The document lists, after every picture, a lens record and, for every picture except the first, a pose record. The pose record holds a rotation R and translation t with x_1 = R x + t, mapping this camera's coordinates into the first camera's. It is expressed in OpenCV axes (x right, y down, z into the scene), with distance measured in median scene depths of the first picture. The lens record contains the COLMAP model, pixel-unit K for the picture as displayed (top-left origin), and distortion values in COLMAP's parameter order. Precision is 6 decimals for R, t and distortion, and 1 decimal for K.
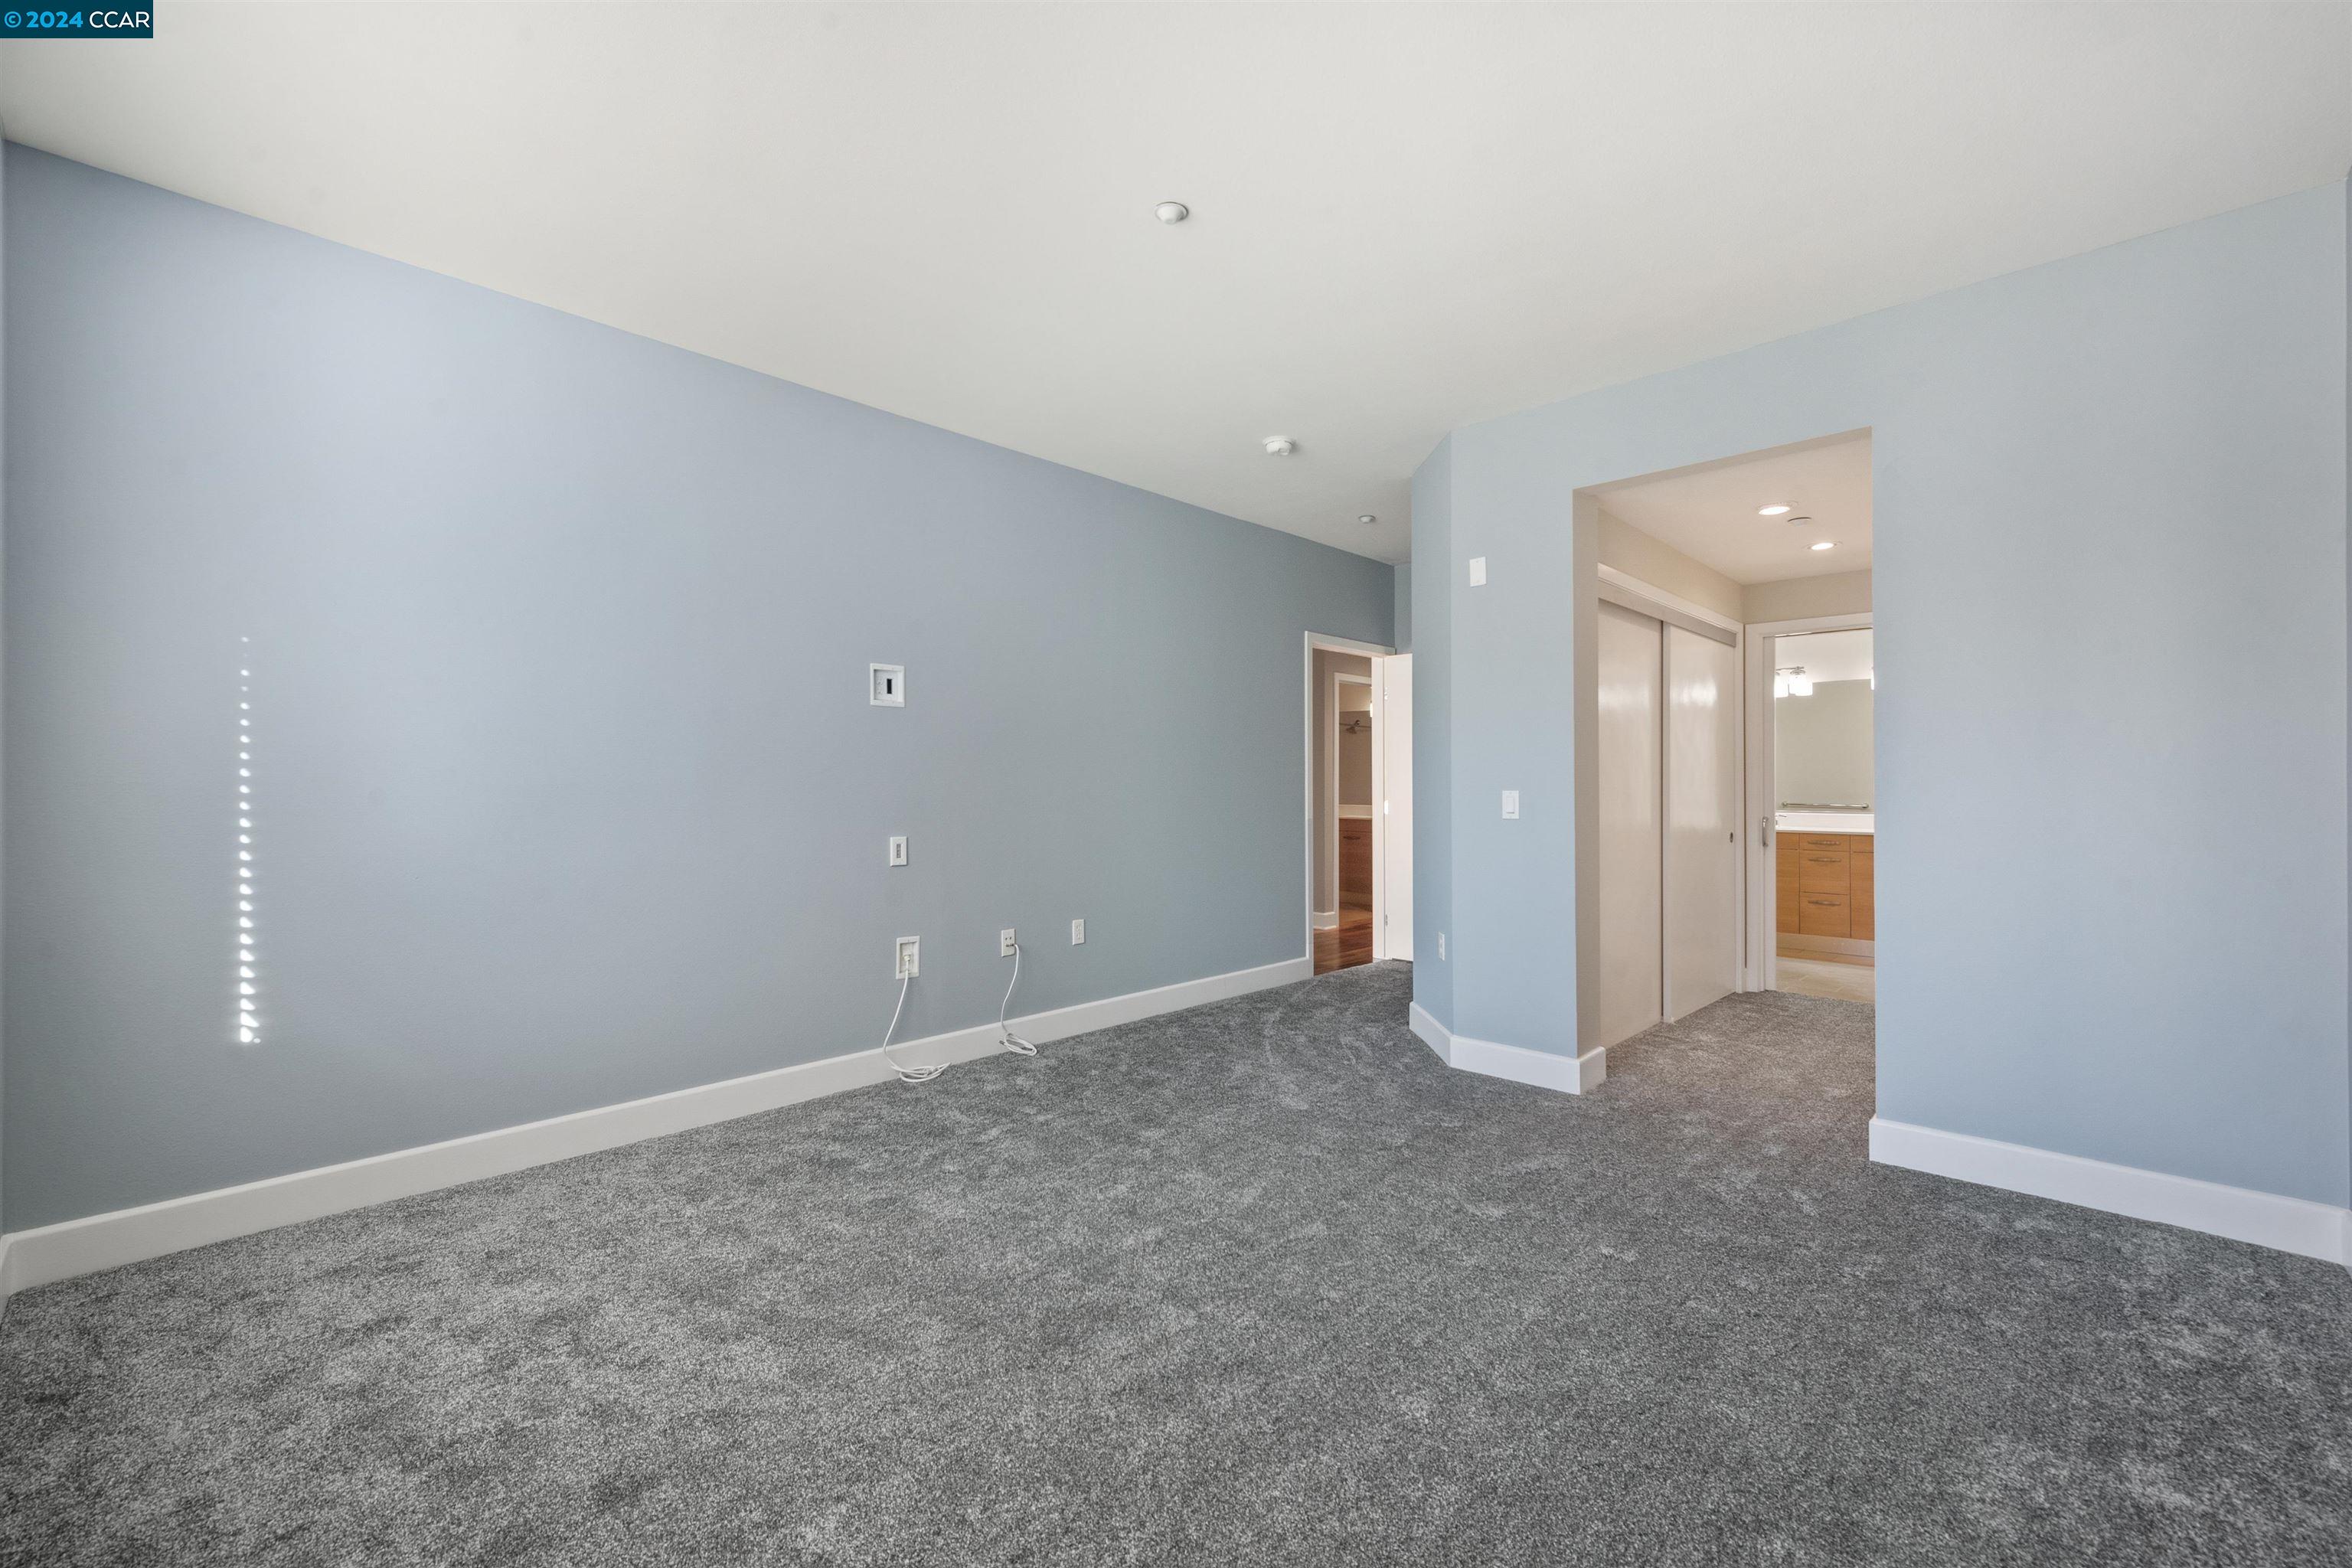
lens RADIAL K [[969.7, 0, 1176.5], [0, 969.7, 775.3], [0, 0, 1]] dist [0.019507, -0.000309]
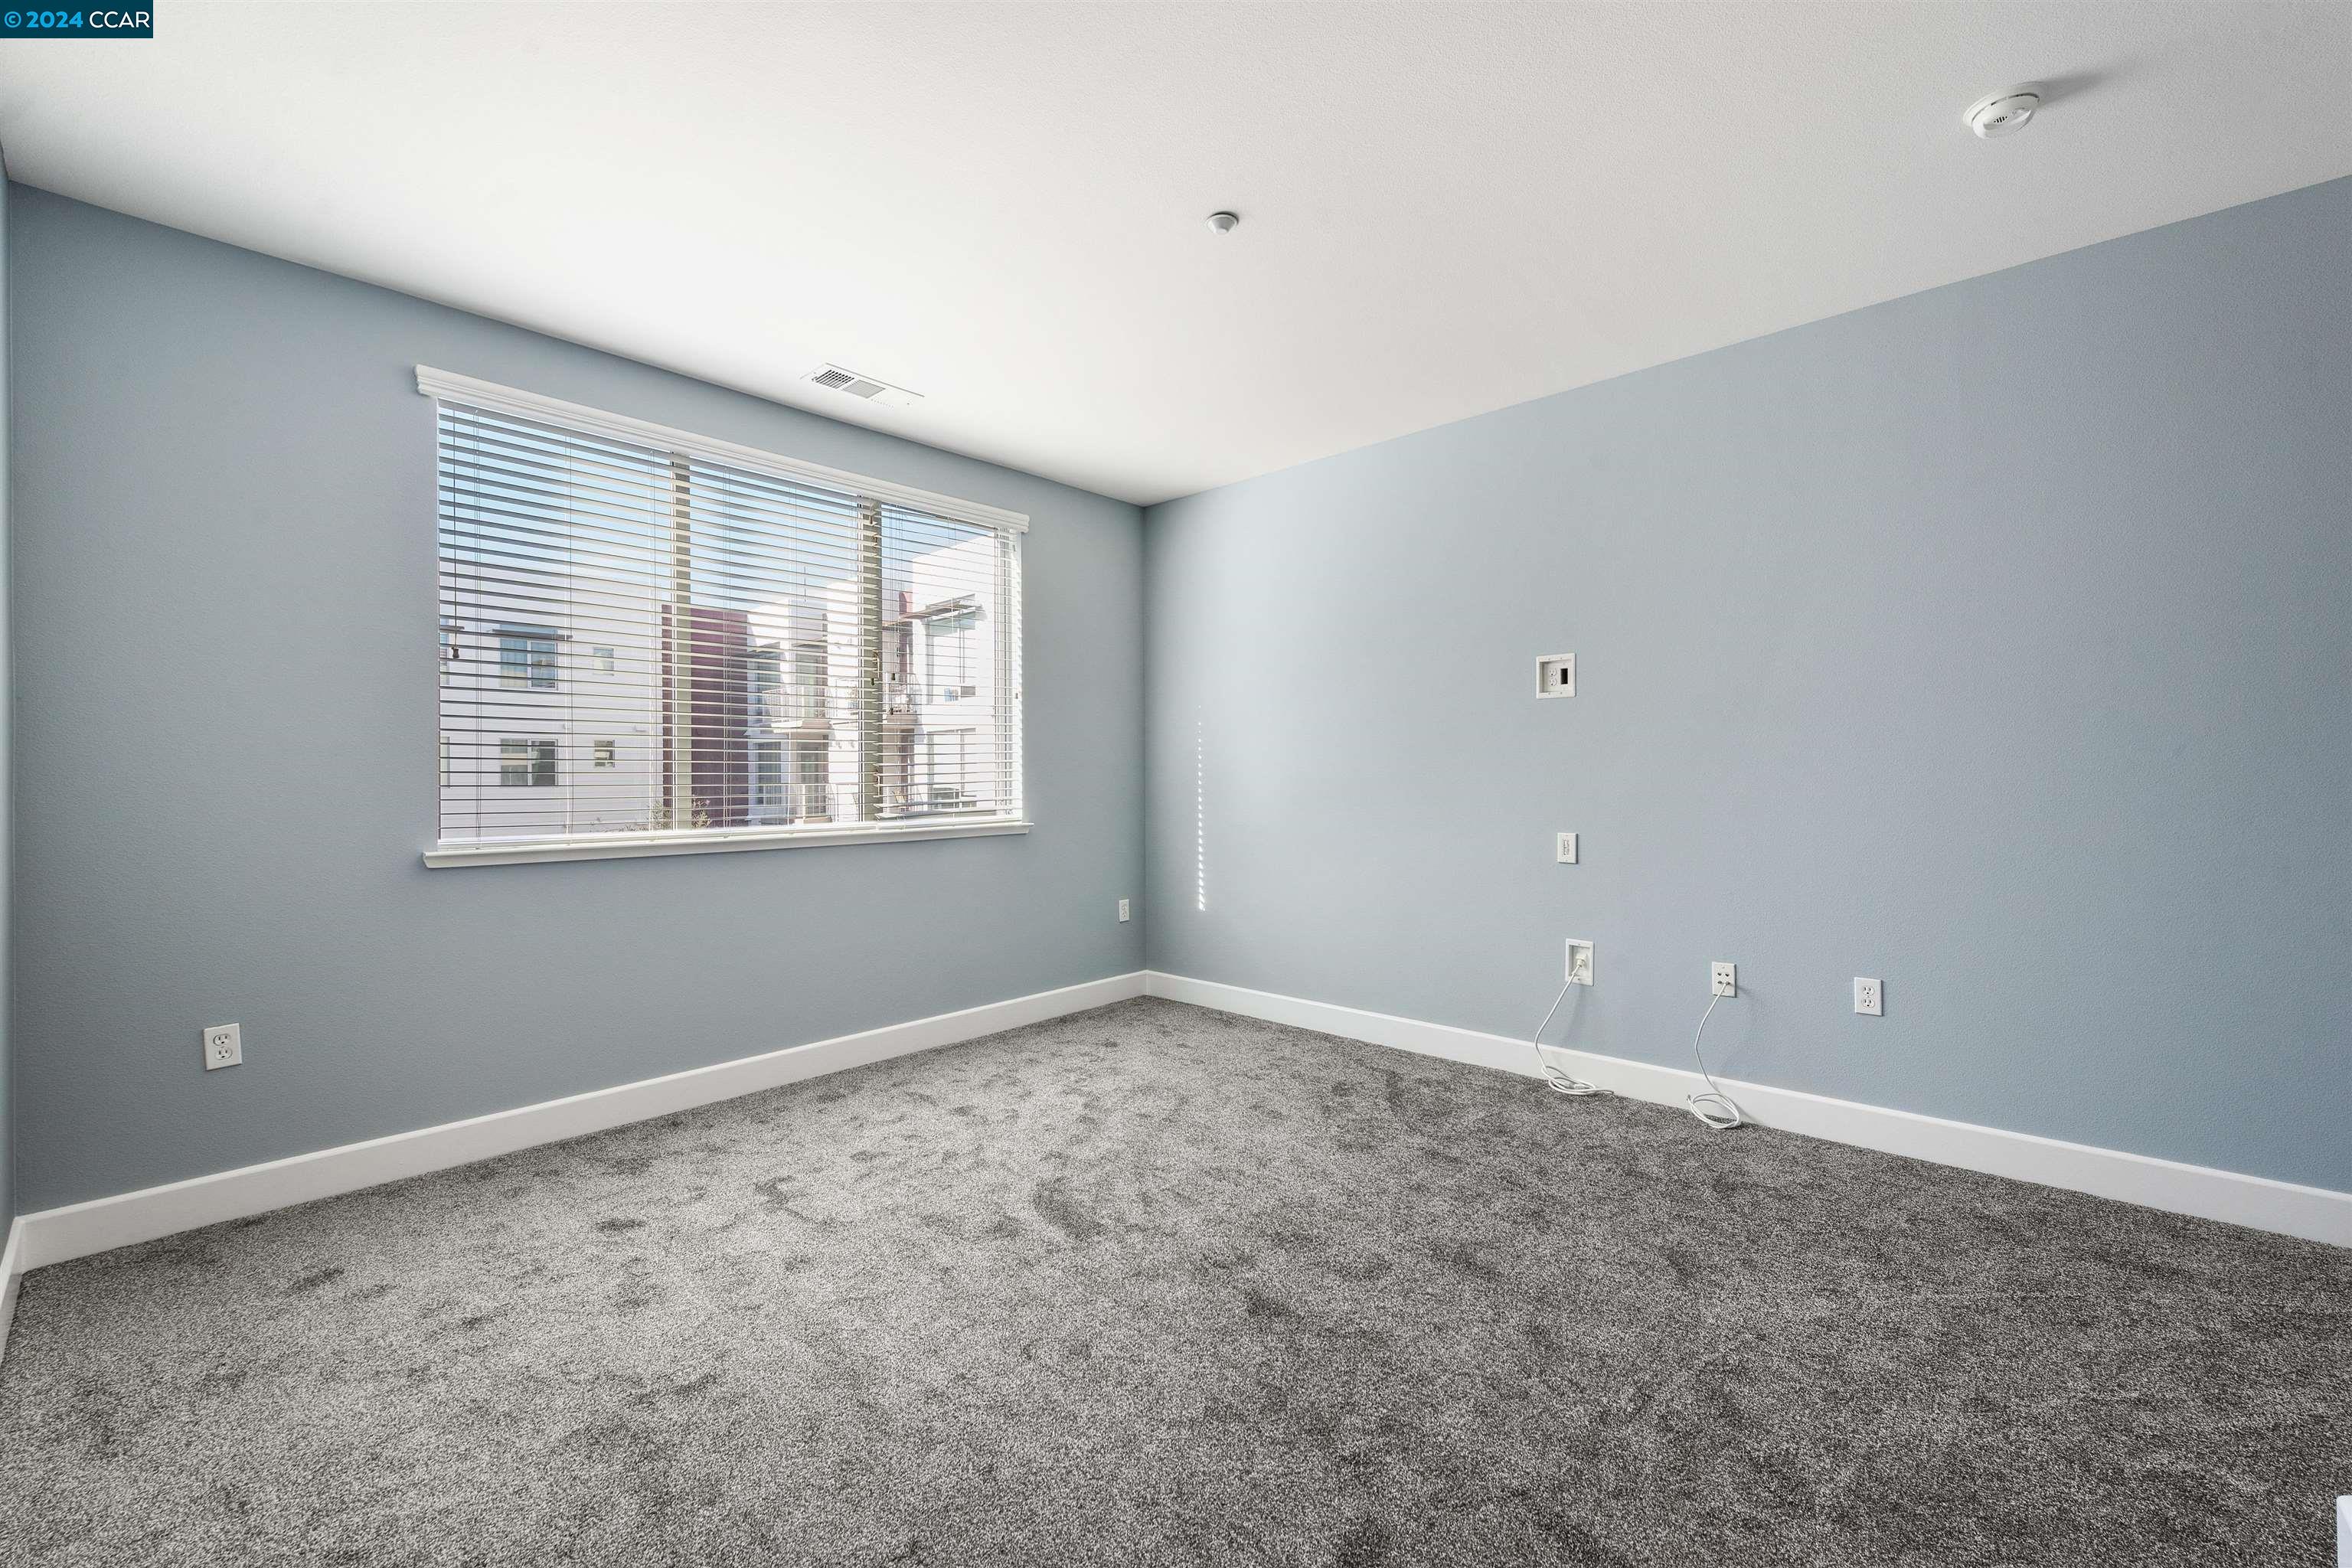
lens RADIAL K [[969.7, 0, 1196.0], [0, 969.7, 780.6], [0, 0, 1]] dist [0.019507, -0.000309]
pose [[0.034206, 0.002186, -0.999412, 0.690481], [0.015402, 0.999878, 0.002715, 0.003645], [0.999296, -0.015486, 0.034169, 0.633231]]
